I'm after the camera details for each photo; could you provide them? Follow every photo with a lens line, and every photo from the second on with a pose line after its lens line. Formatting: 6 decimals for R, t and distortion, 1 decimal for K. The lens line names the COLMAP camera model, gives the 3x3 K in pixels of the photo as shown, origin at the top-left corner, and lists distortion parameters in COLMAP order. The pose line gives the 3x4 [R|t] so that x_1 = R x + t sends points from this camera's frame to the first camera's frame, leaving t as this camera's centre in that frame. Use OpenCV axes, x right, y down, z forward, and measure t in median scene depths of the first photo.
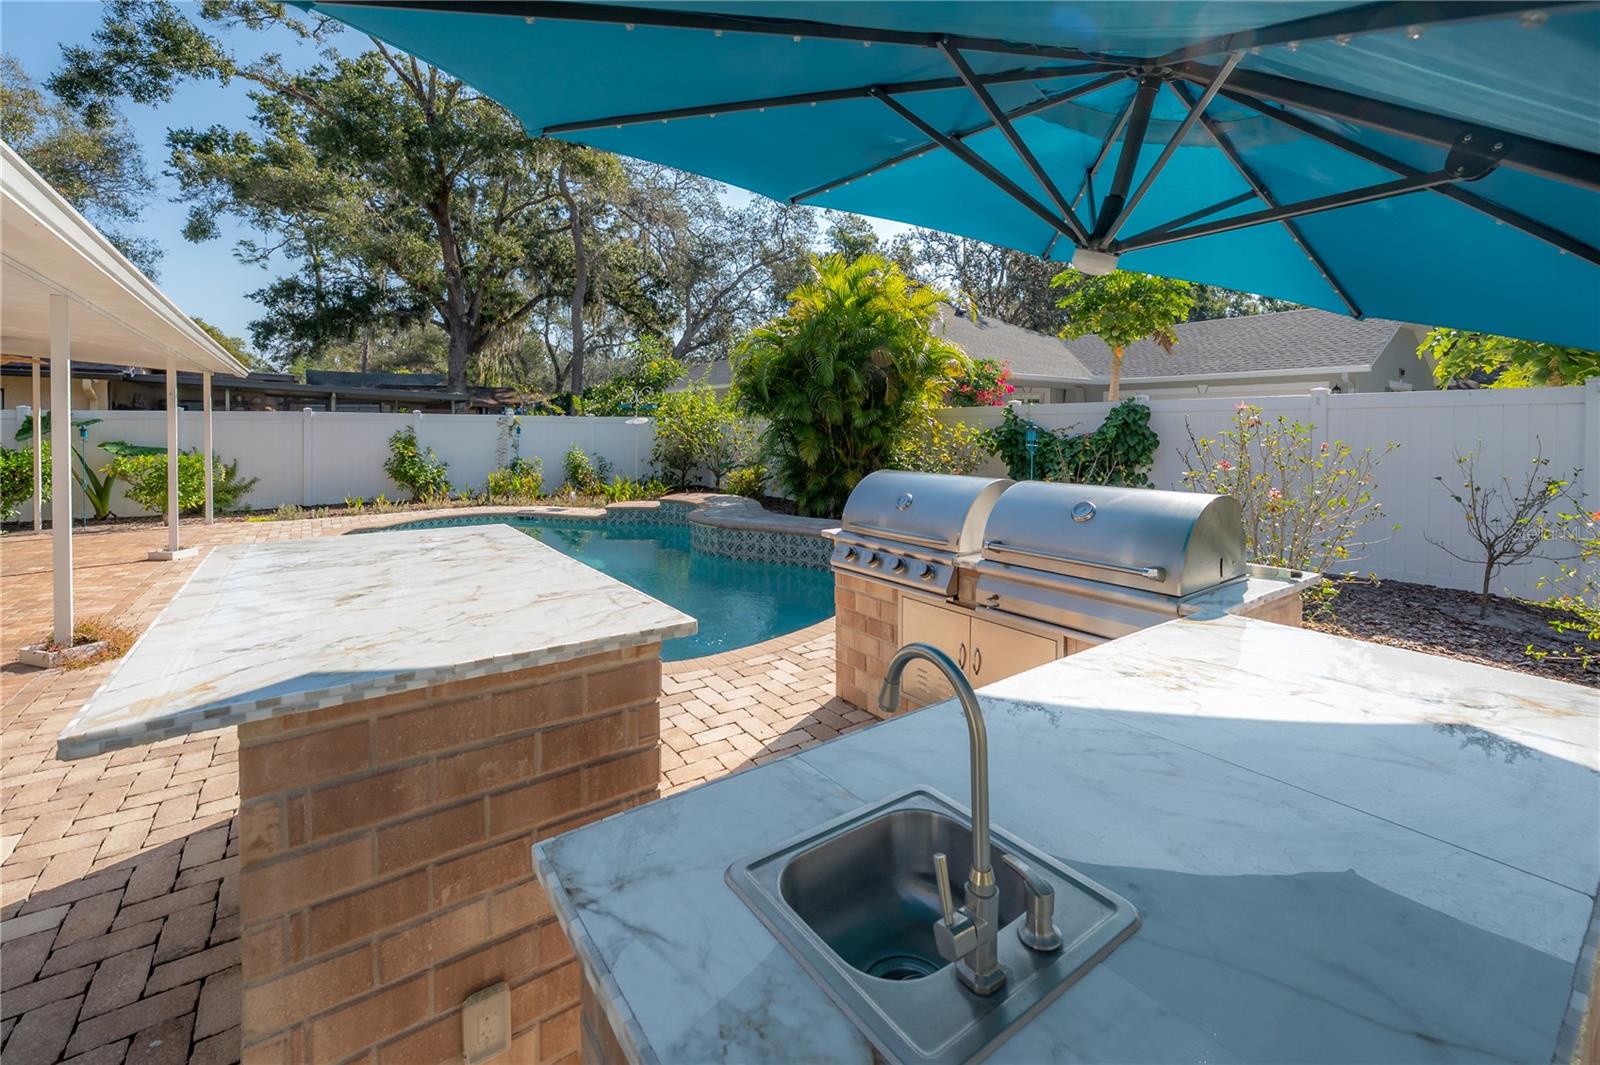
lens RADIAL K [[662.5, 0, 756.7], [0, 662.5, 434.7], [0, 0, 1]] dist [-0.001082, 0.000437]
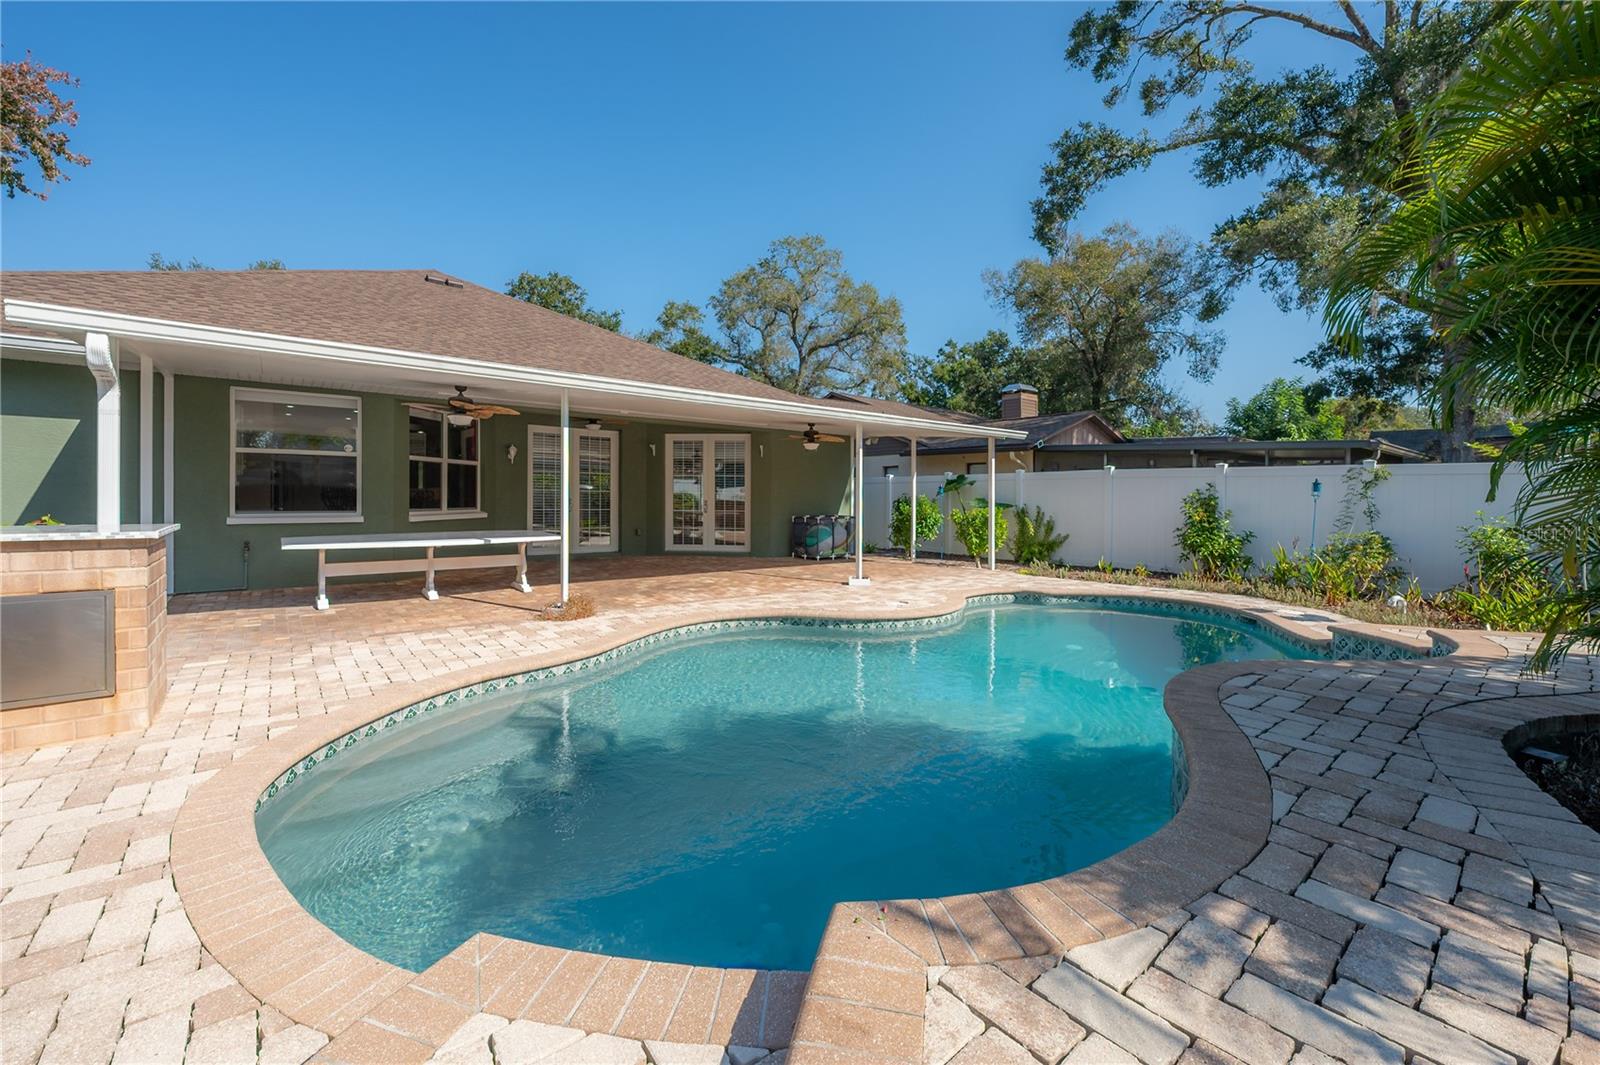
lens RADIAL K [[632.3, 0, 815.2], [0, 632.3, 502.8], [0, 0, 1]] dist [-0.008319, 0.000714]
pose [[0.121896, 0.010146, -0.992491, 0.162391], [-0.019173, 0.999785, 0.007866, 0.012865], [0.992358, 0.018071, 0.122065, 0.425565]]
